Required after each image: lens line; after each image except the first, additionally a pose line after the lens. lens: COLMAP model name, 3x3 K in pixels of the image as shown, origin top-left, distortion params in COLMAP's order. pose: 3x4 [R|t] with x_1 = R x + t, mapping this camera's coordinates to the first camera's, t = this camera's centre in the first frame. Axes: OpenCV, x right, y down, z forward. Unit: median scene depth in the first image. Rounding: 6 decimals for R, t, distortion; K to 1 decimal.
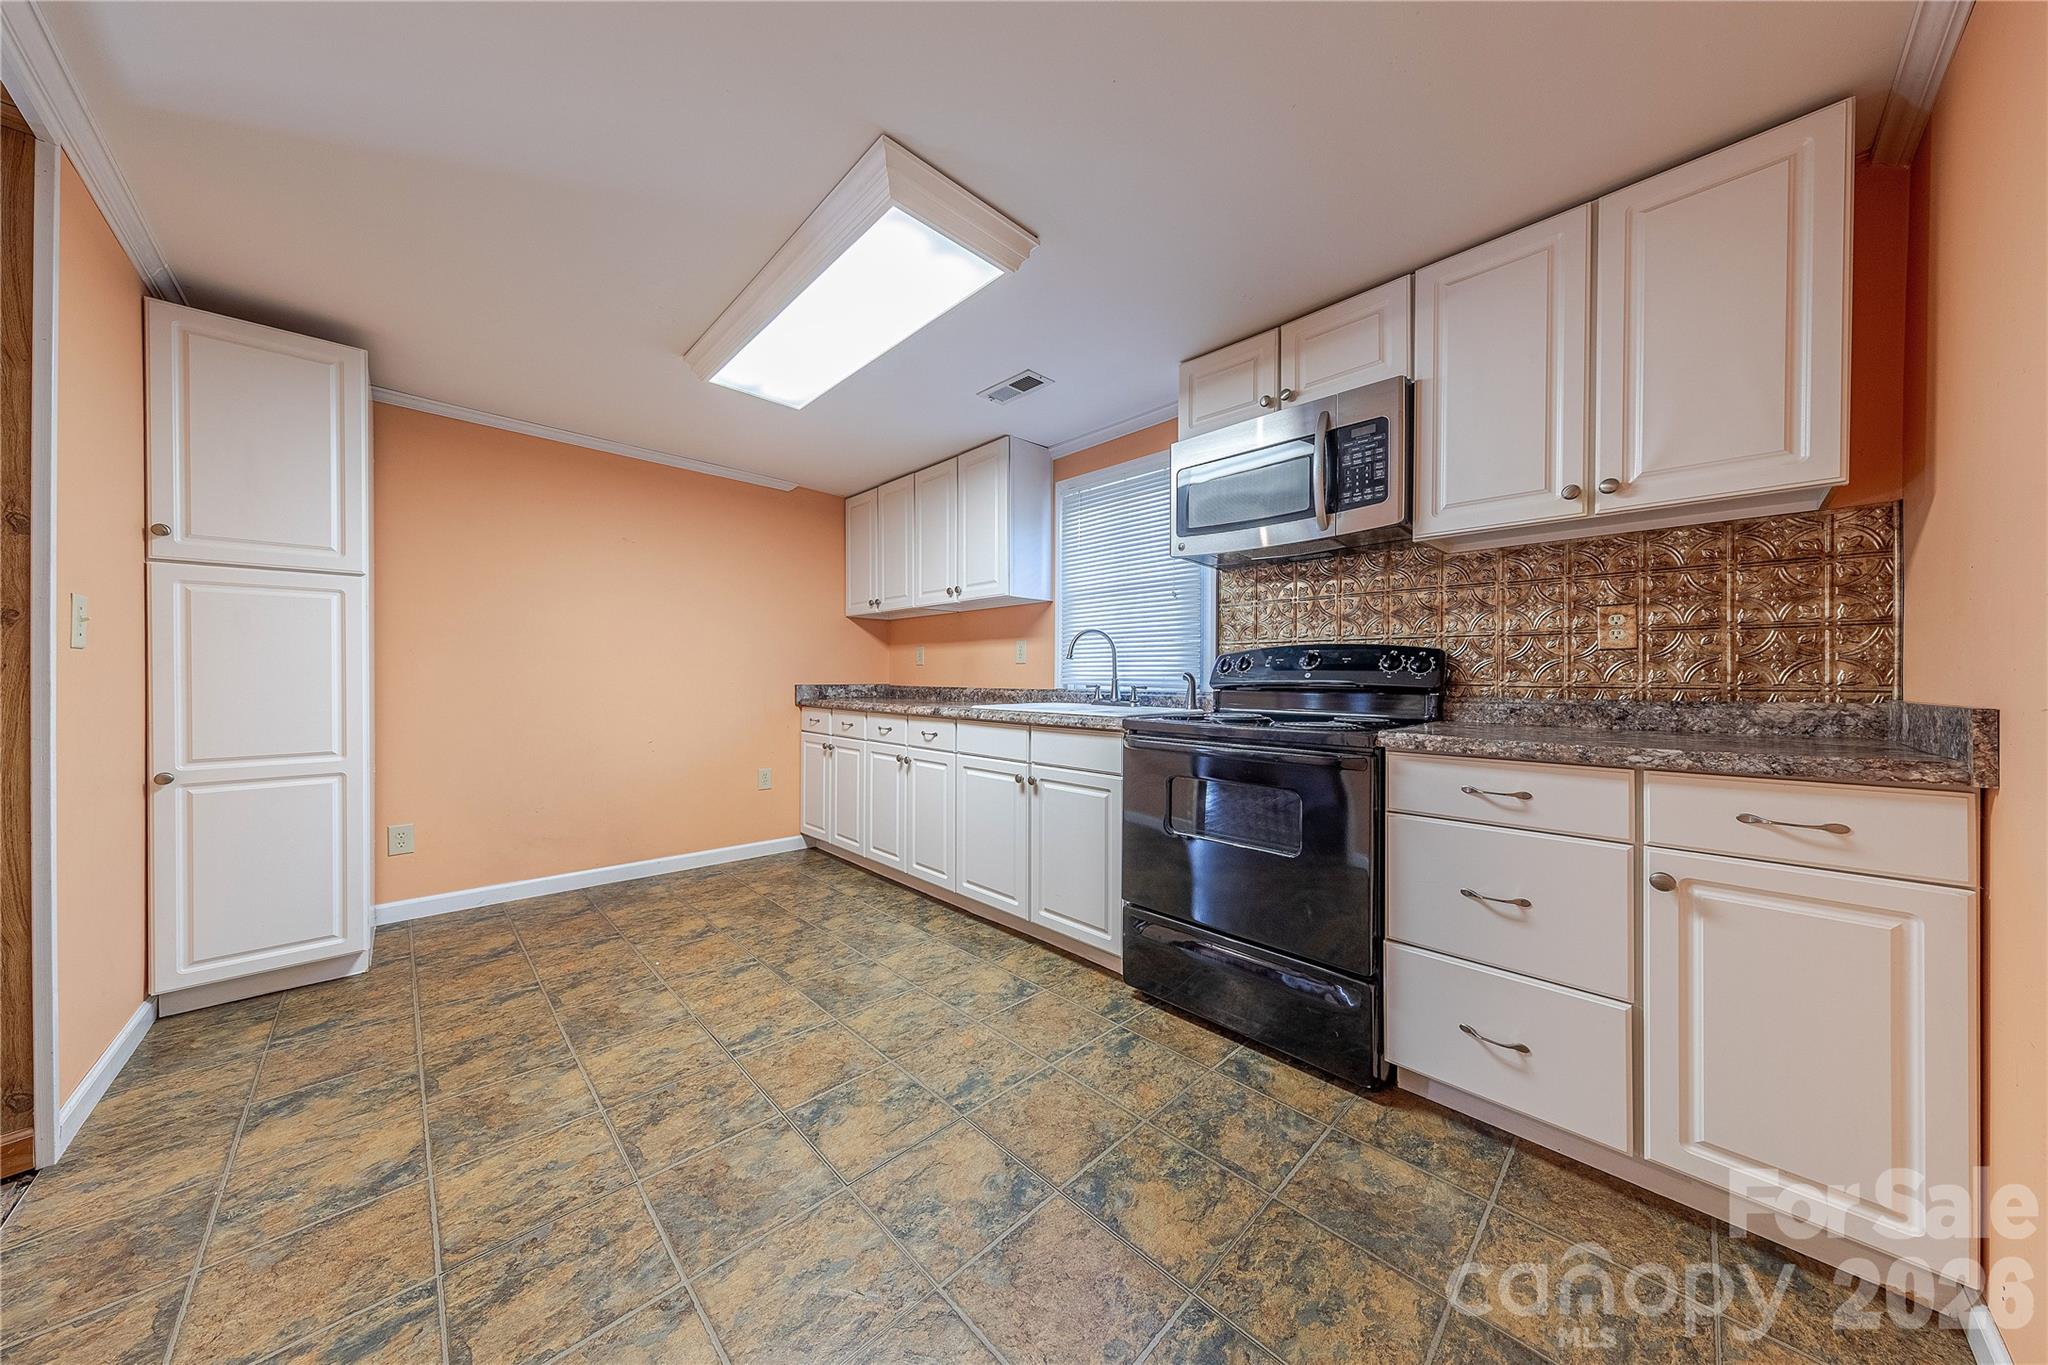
lens RADIAL K [[646.2, 0, 1013.1], [0, 646.2, 678.1], [0, 0, 1]] dist [0.001493, -0.000079]
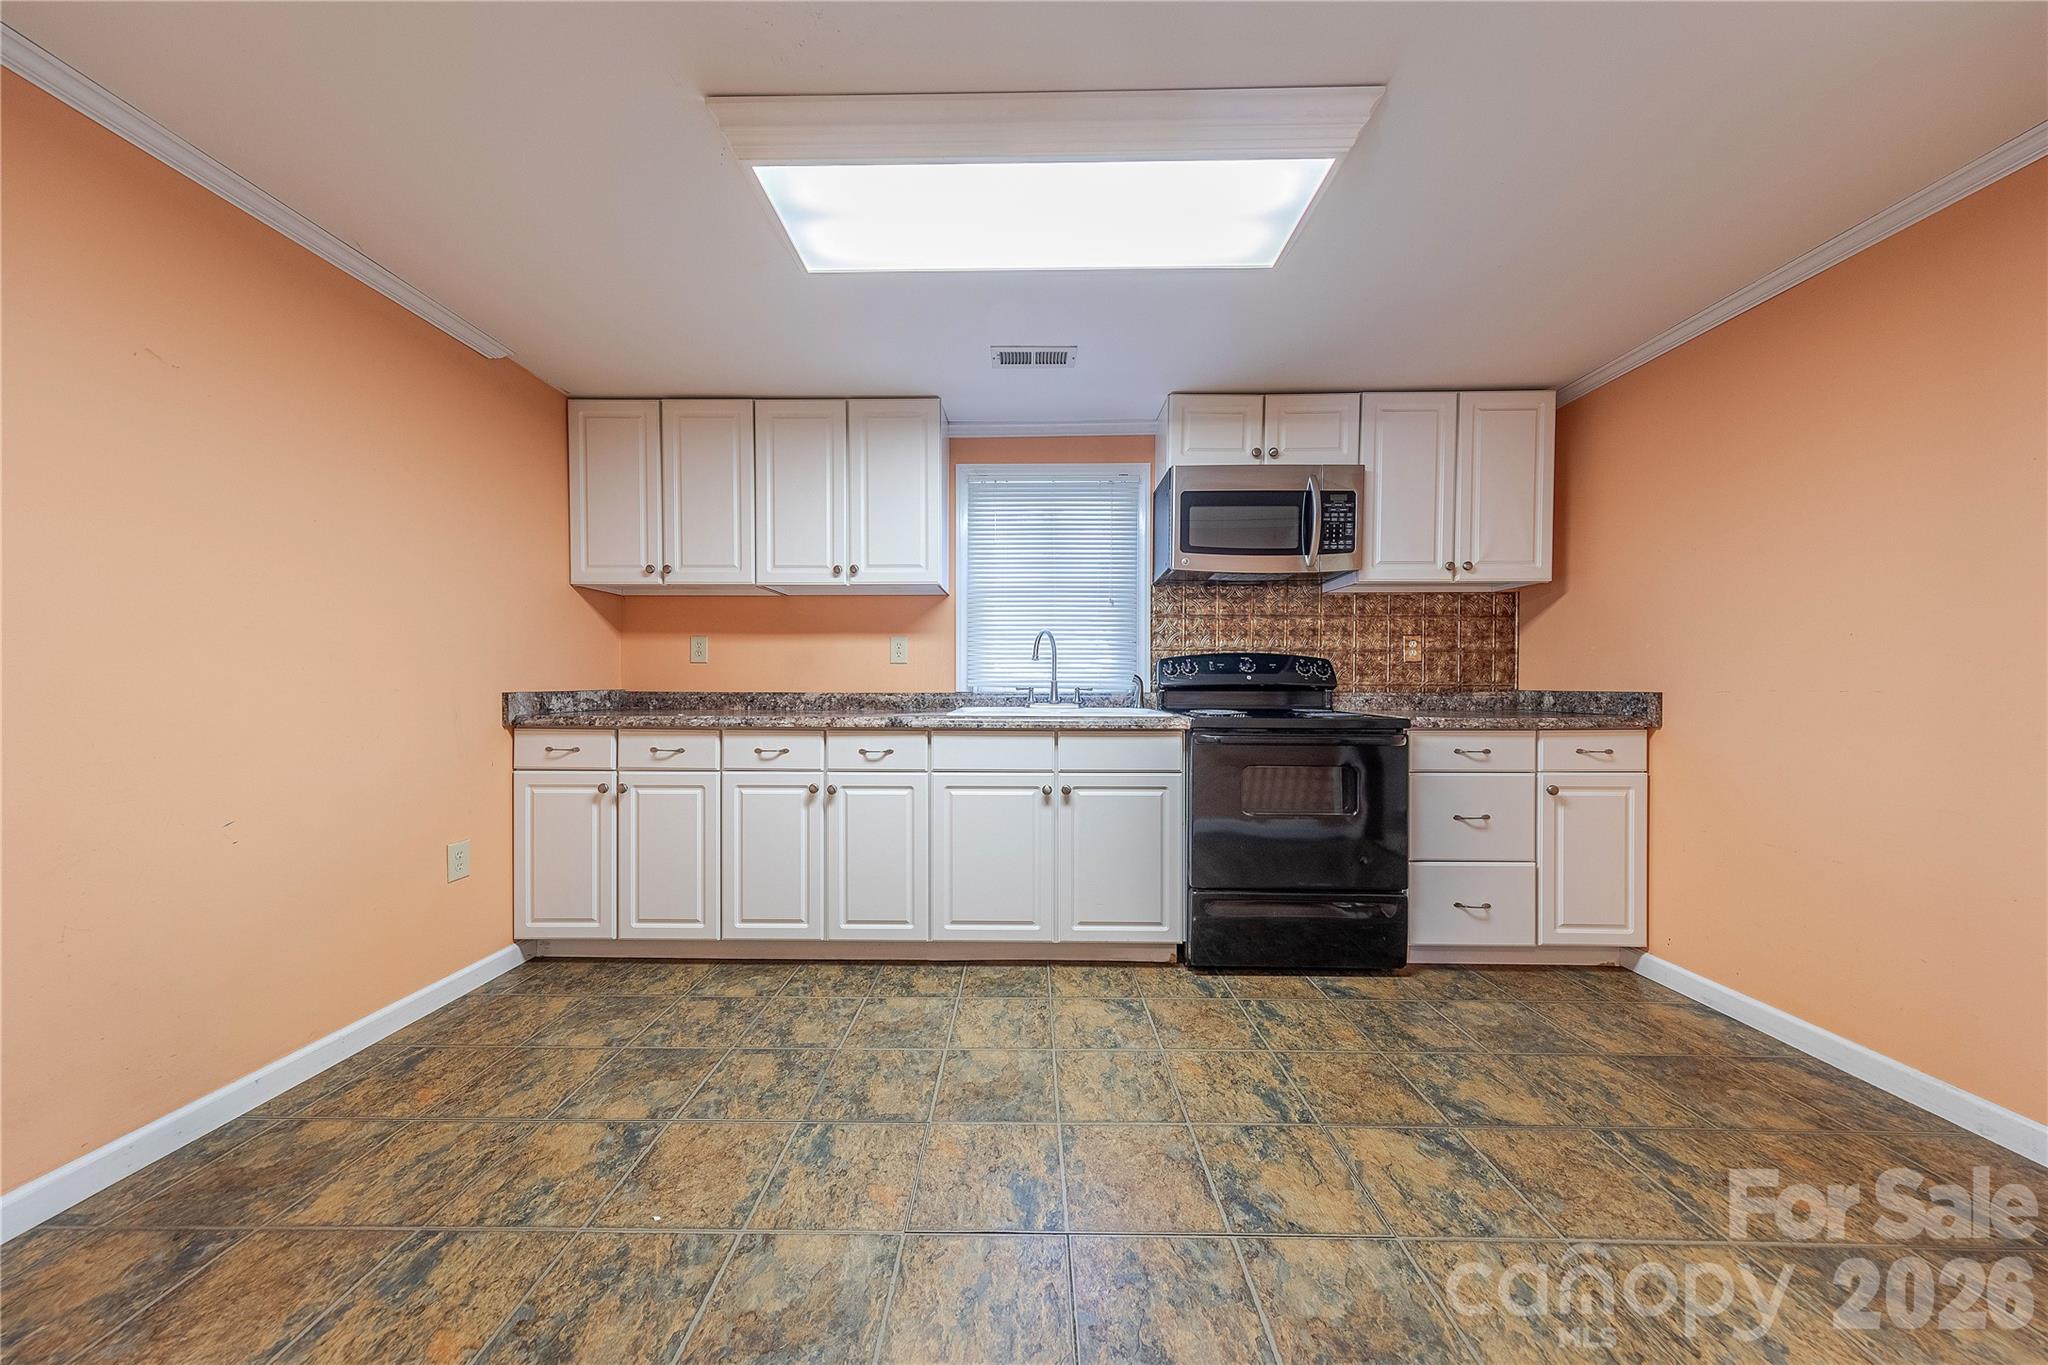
lens RADIAL K [[640.3, 0, 1027.9], [0, 640.3, 687.2], [0, 0, 1]] dist [0.003512, -0.000078]
pose [[0.702059, -0.009440, 0.712057, -0.734096], [0.001927, 0.999934, 0.011357, -0.000273], [-0.712117, -0.006602, 0.702030, 0.431850]]
